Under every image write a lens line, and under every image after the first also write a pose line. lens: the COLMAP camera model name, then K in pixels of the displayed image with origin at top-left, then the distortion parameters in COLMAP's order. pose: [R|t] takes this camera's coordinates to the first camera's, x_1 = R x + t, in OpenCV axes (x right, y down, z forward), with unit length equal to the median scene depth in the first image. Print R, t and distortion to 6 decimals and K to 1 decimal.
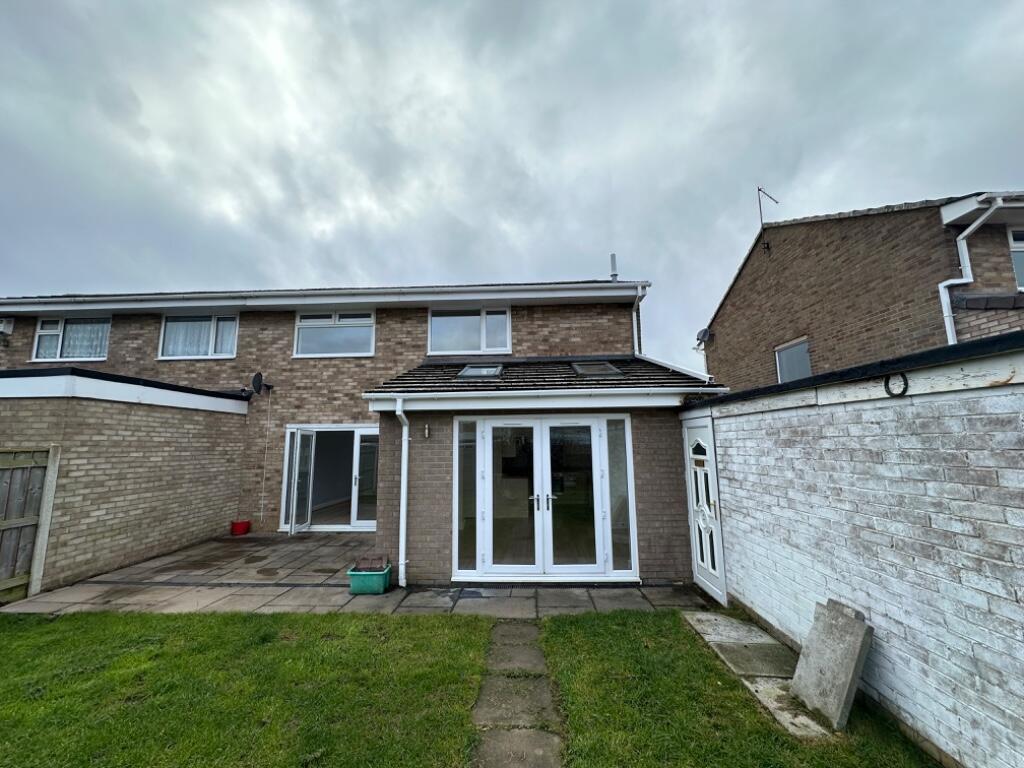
lens RADIAL K [[408.7, 0, 511.8], [0, 408.7, 381.6], [0, 0, 1]] dist [-0.000892, -0.000164]
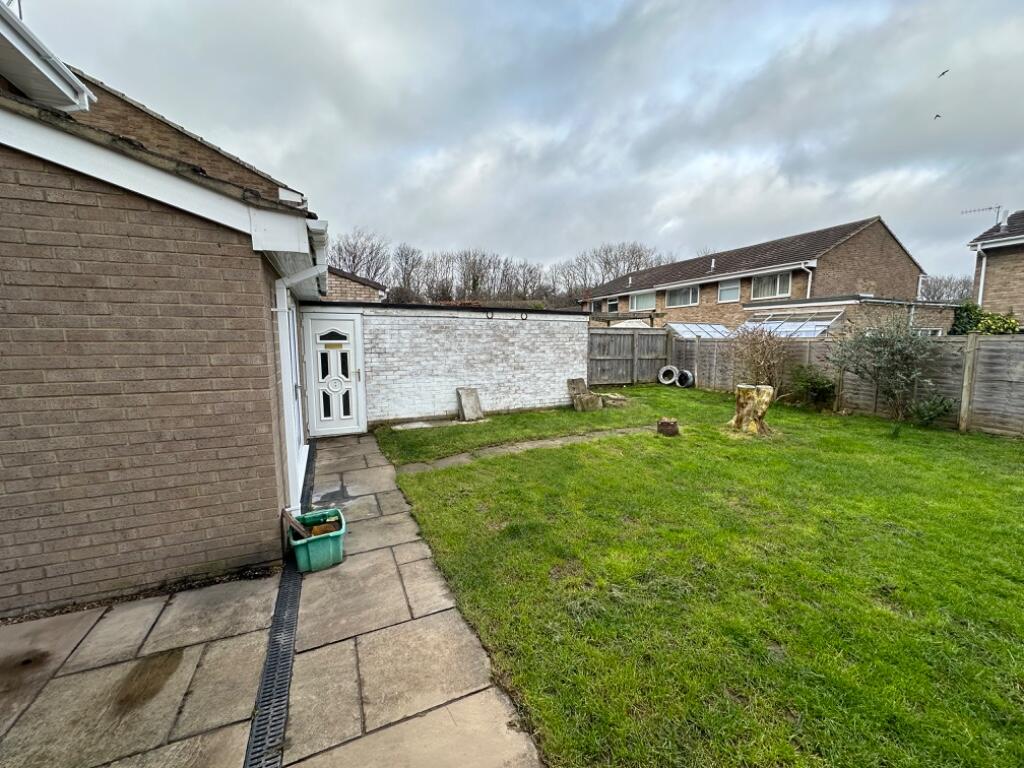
lens RADIAL K [[408.7, 0, 509.8], [0, 408.7, 384.3], [0, 0, 1]] dist [-0.000892, -0.000164]
pose [[-0.446153, -0.084620, 0.890947, -1.603999], [-0.123040, 0.991866, 0.032592, 0.325826], [-0.886459, -0.095081, -0.452936, 1.689049]]
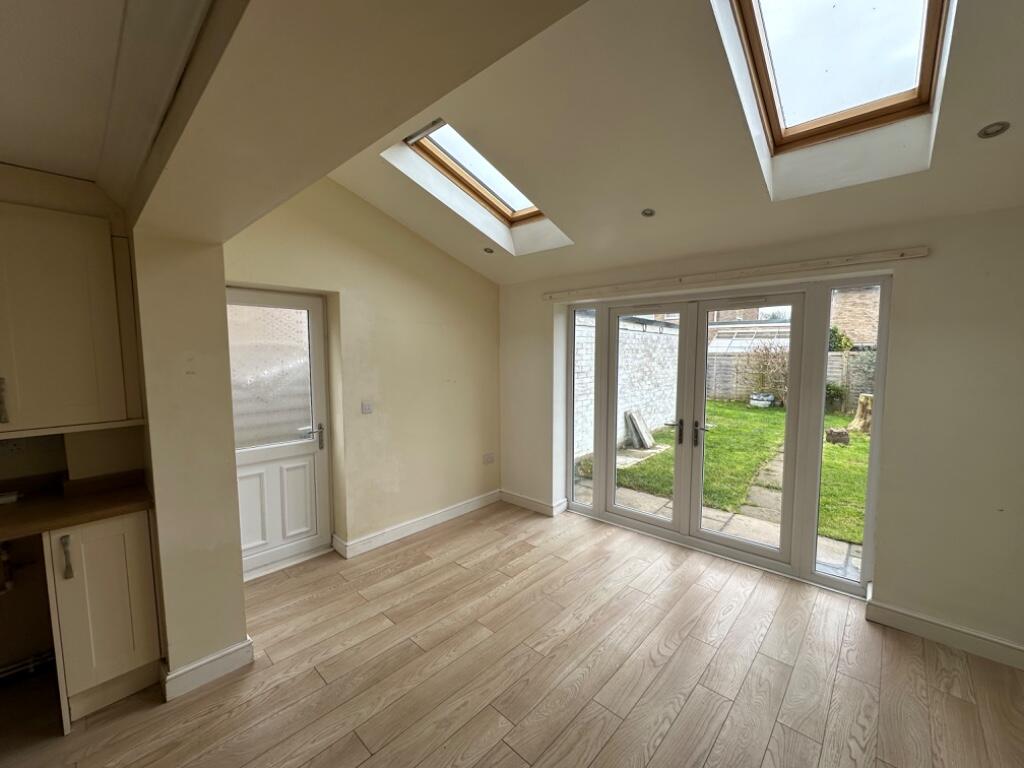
lens RADIAL K [[408.7, 0, 512.2], [0, 408.7, 386.7], [0, 0, 1]] dist [-0.000892, -0.000164]
pose [[-0.766658, -0.036985, 0.640989, -0.199525], [-0.079930, 0.996071, -0.038127, 0.465617], [-0.637061, -0.080464, -0.766602, 2.841461]]
